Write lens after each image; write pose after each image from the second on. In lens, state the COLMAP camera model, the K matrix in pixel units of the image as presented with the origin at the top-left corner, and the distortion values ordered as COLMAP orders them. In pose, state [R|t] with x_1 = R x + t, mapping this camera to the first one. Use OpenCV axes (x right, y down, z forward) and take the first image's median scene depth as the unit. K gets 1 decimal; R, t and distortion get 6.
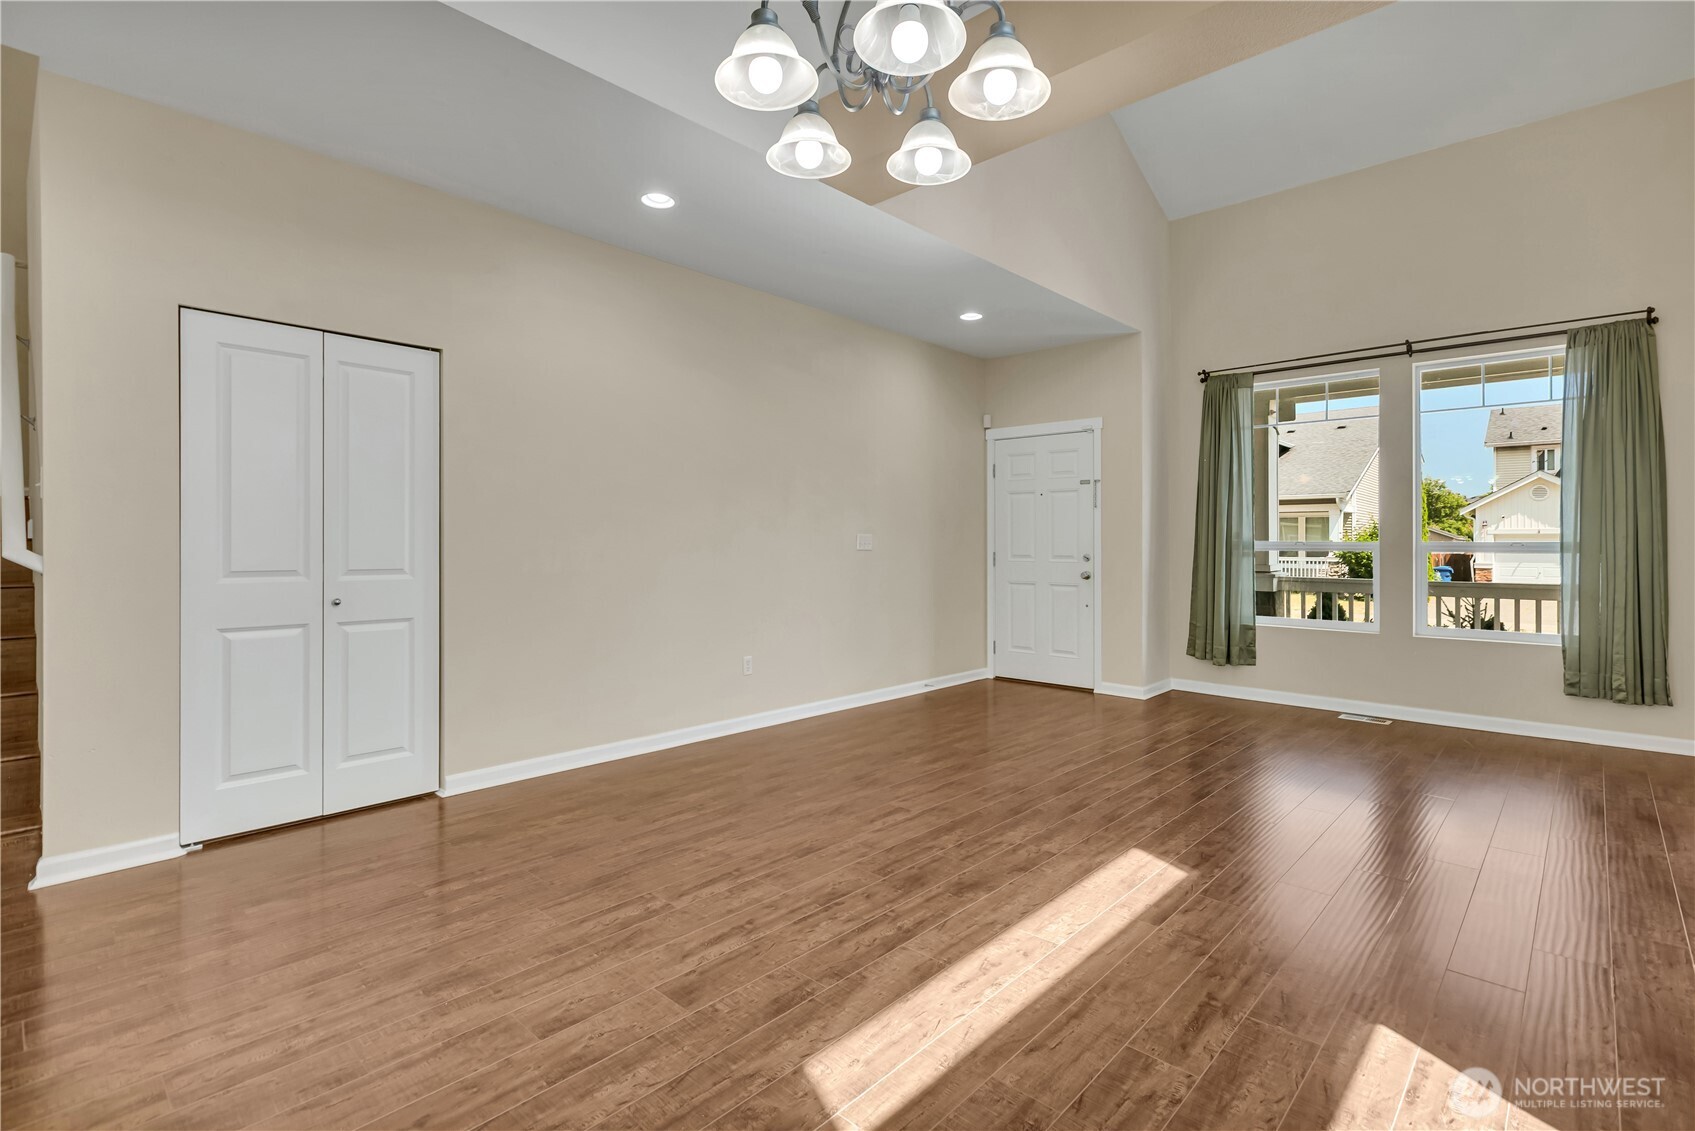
lens RADIAL K [[801.2, 0, 870.6], [0, 801.2, 563.7], [0, 0, 1]] dist [-0.000766, -0.000668]
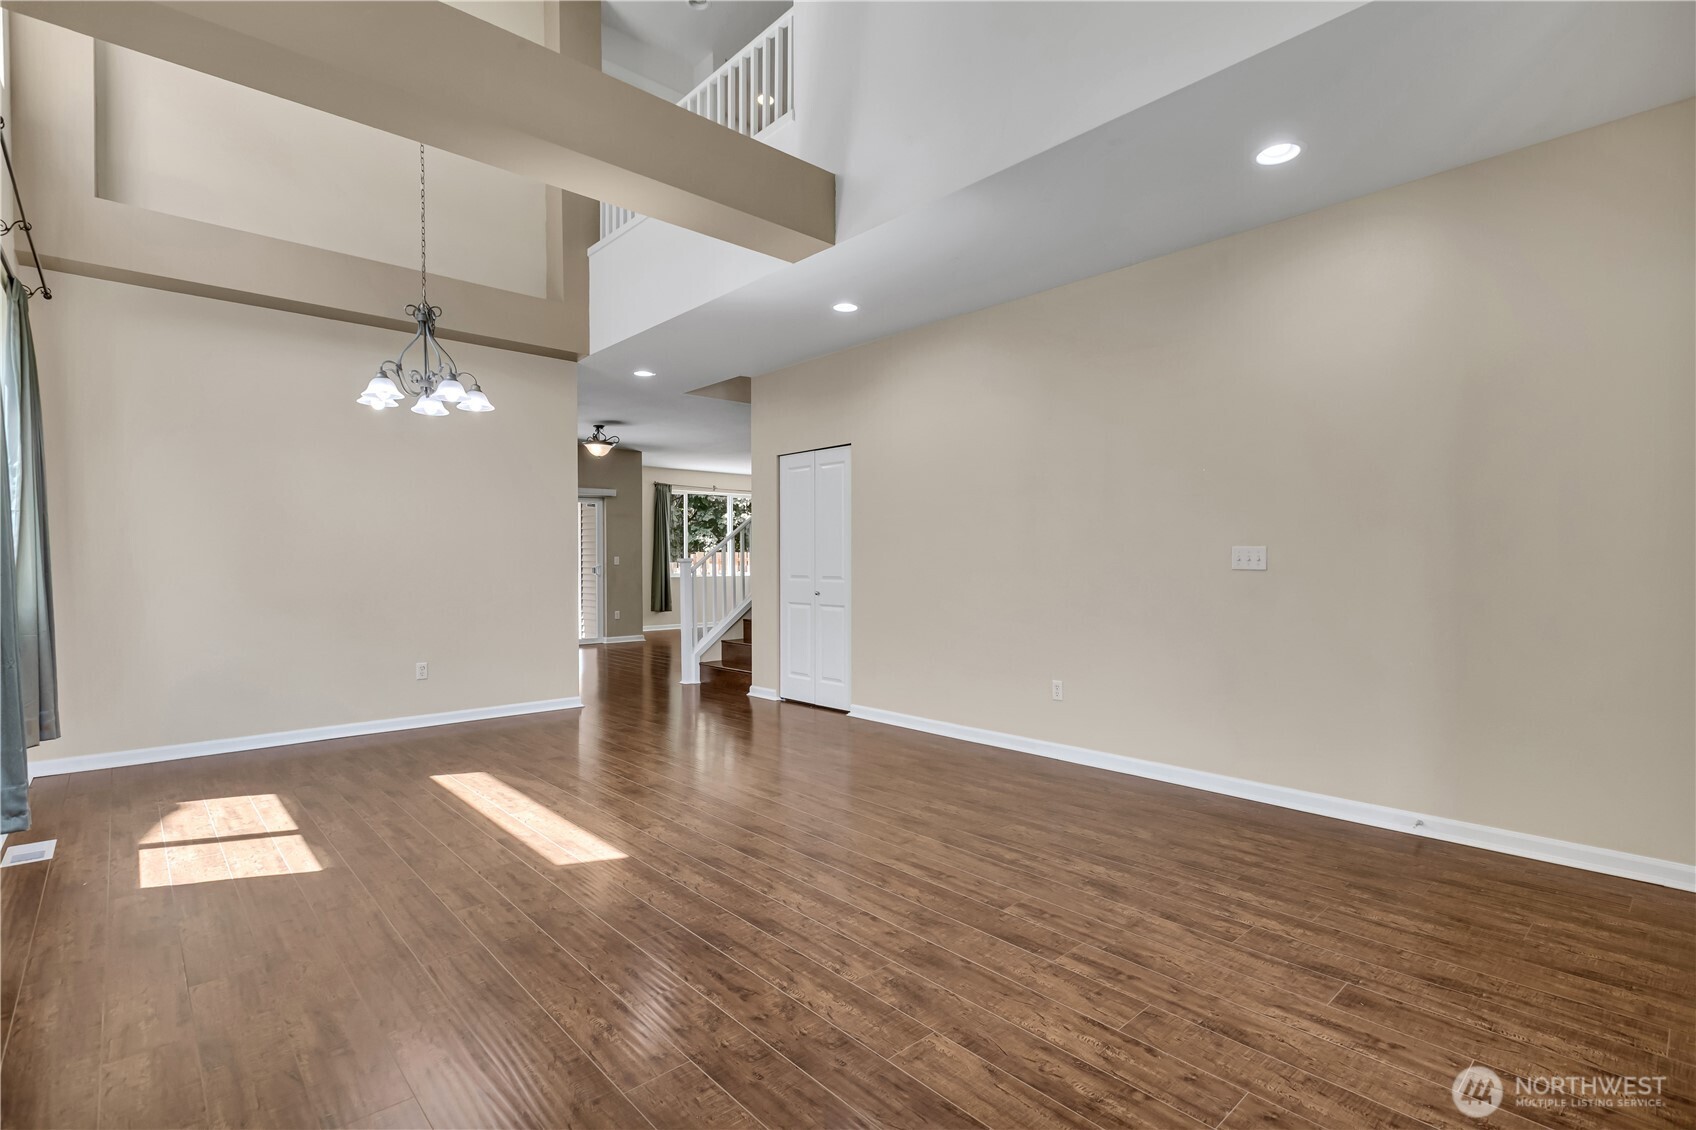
lens RADIAL K [[802.9, 0, 848.0], [0, 802.9, 565.0], [0, 0, 1]] dist [-0.002143, 0.000100]
pose [[-0.099155, 0.002220, -0.995070, 1.467875], [-0.024522, 0.999688, 0.004674, -0.035098], [0.994770, 0.024865, -0.099069, 1.518975]]
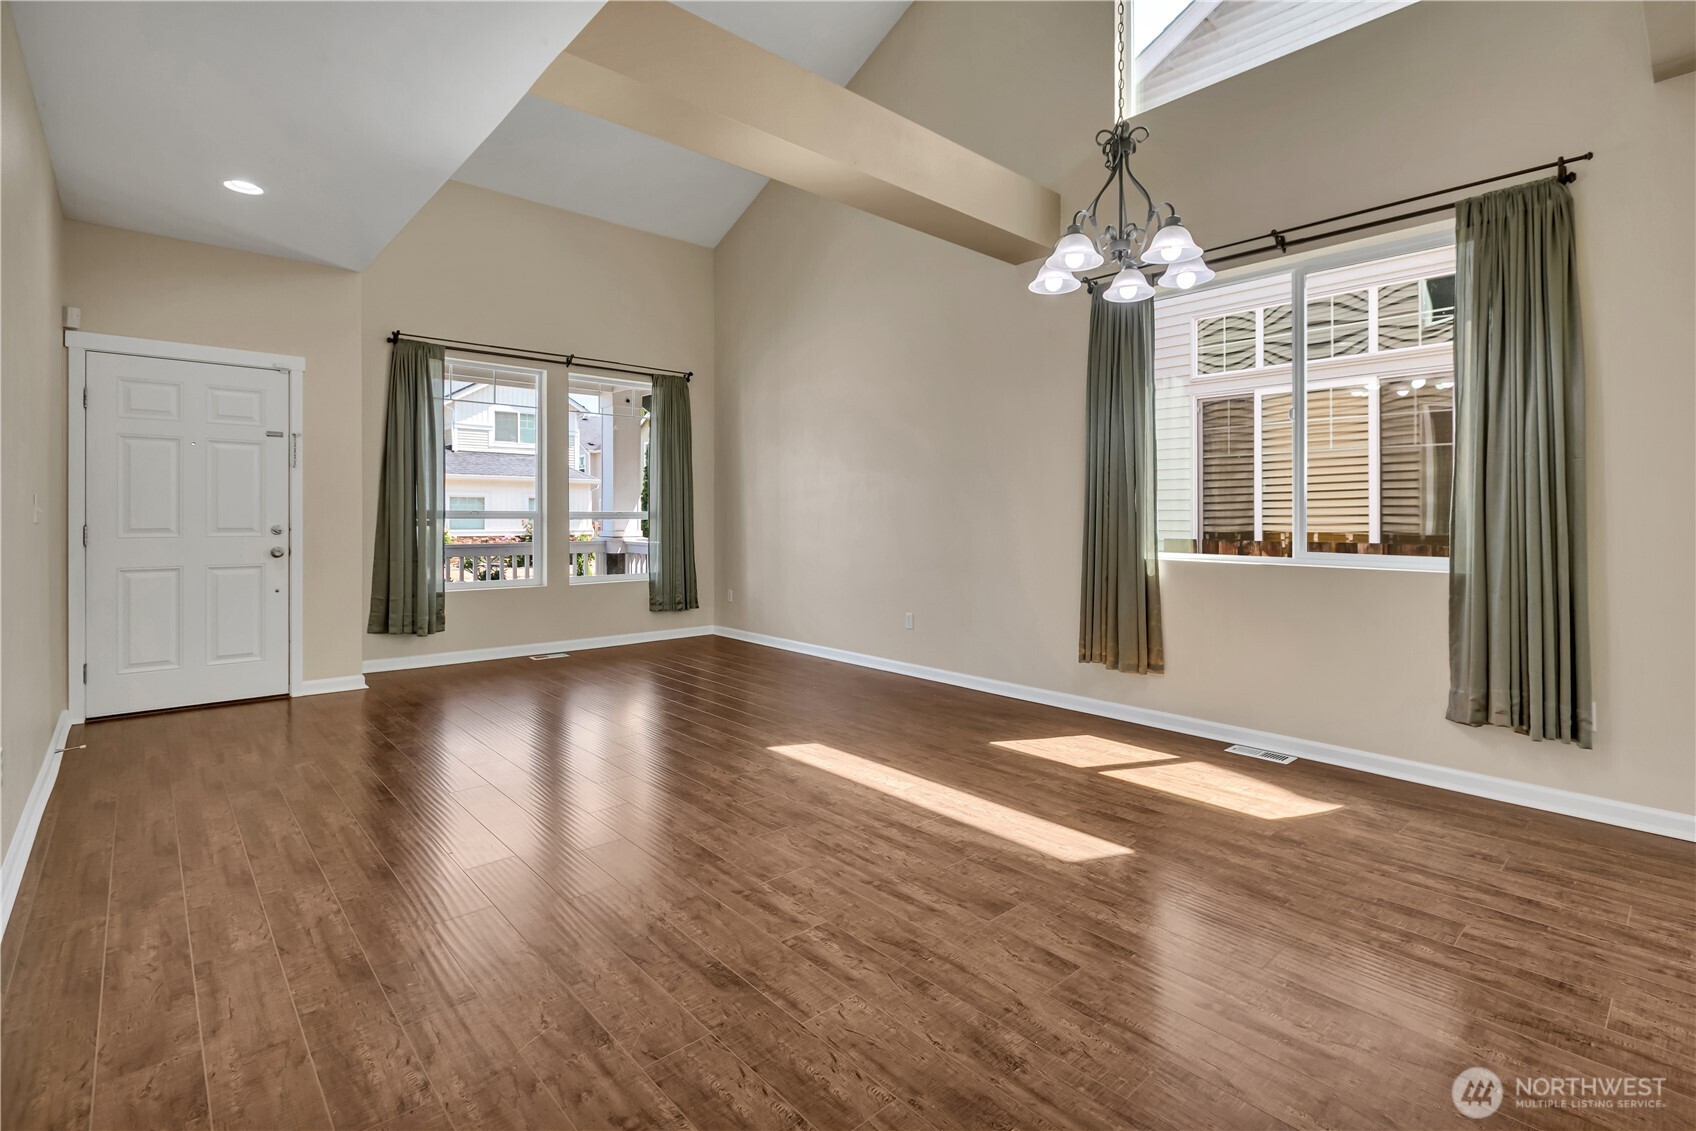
lens RADIAL K [[783.7, 0, 855.6], [0, 783.7, 537.6], [0, 0, 1]] dist [0.000421, 0.000236]
pose [[0.095199, -0.030729, 0.994984, -1.010898], [0.021852, 0.999347, 0.028773, -0.022608], [-0.995218, 0.019003, 0.095808, 0.806278]]
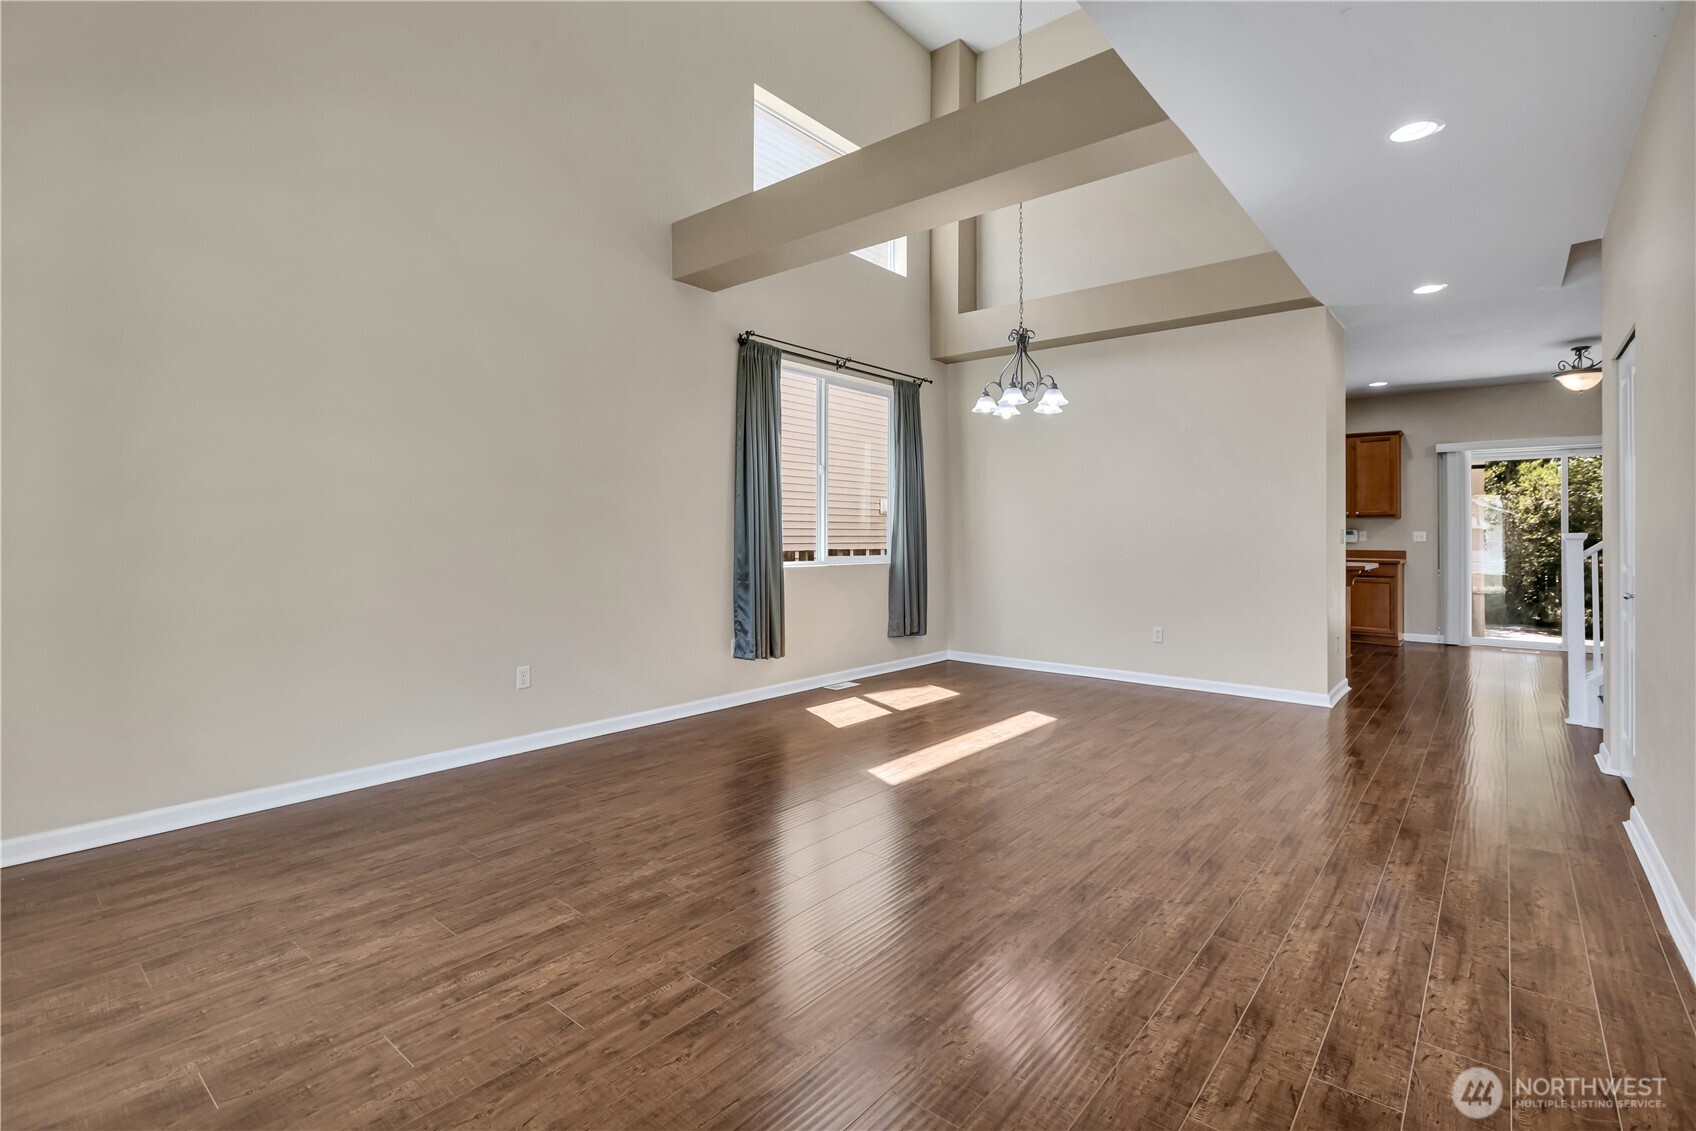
lens RADIAL K [[783.7, 0, 855.6], [0, 783.7, 537.6], [0, 0, 1]] dist [0.000421, 0.000236]
pose [[-0.999043, -0.007225, -0.043130, 0.485023], [-0.008613, 0.999448, 0.032084, -0.066376], [0.042874, 0.032425, -0.998554, 2.405534]]
